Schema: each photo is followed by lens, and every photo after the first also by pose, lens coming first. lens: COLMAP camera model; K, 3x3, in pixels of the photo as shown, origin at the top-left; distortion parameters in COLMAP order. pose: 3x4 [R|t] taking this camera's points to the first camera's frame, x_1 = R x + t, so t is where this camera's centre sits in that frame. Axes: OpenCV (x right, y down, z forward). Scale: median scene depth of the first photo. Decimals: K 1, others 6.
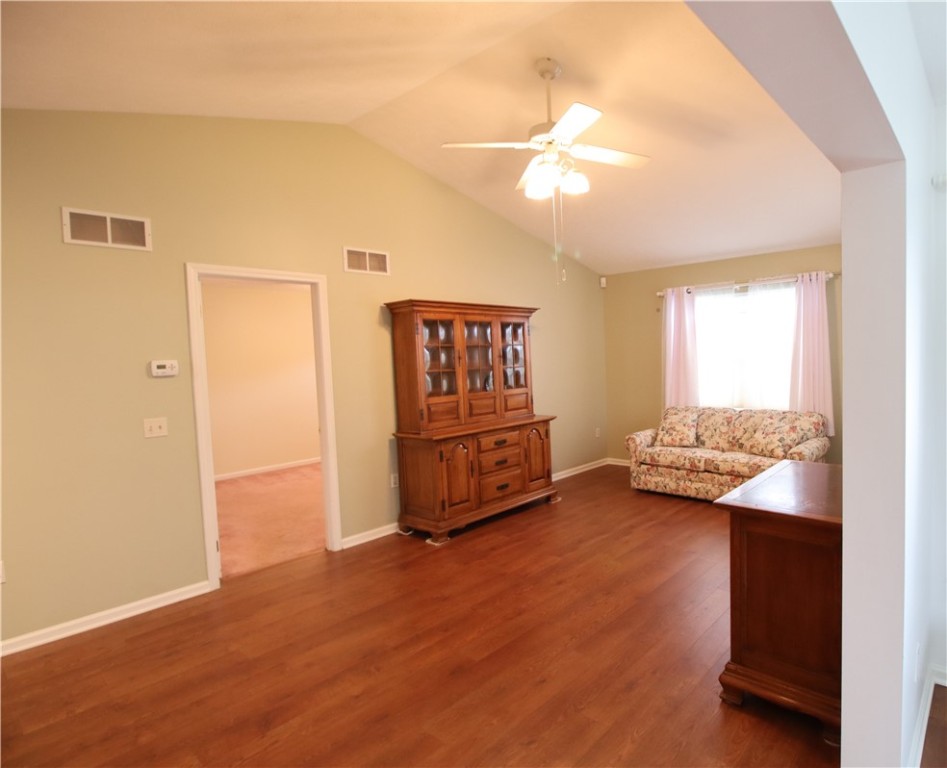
lens RADIAL K [[530.6, 0, 586.2], [0, 530.6, 383.4], [0, 0, 1]] dist [-0.003662, -0.001568]
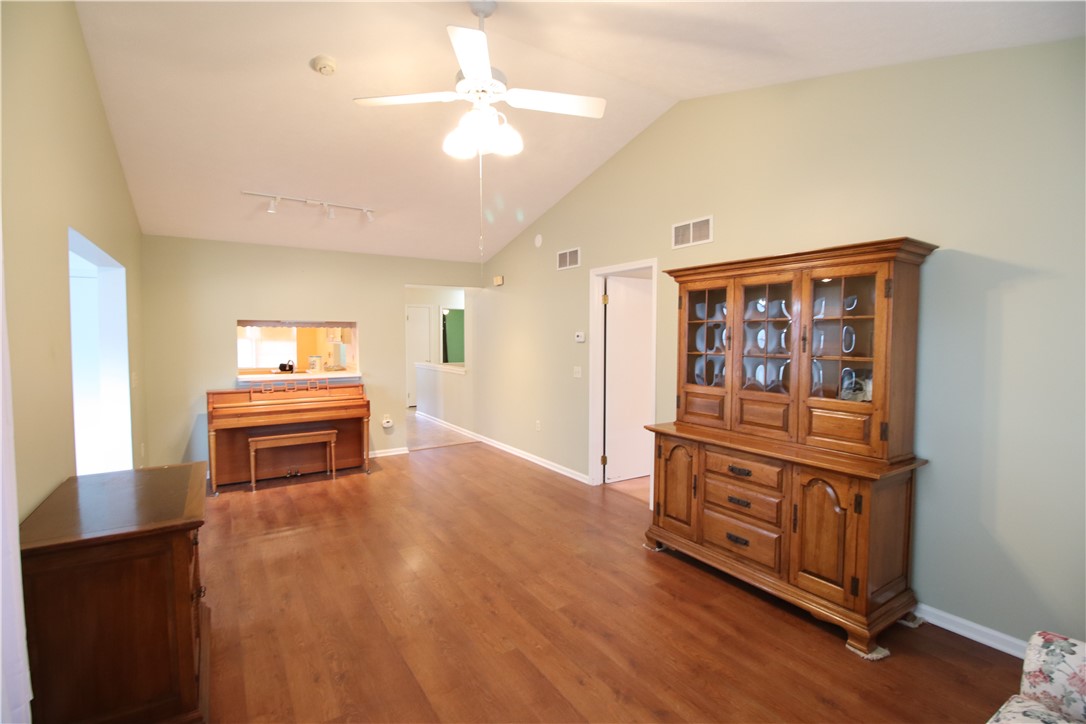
lens RADIAL K [[498.5, 0, 544.5], [0, 498.5, 357.9], [0, 0, 1]] dist [-0.013086, -0.000326]
pose [[-0.331382, 0.071881, -0.940754, 0.493538], [-0.050173, 0.994340, 0.093649, -0.073266], [0.942162, 0.078235, -0.325900, 0.994654]]
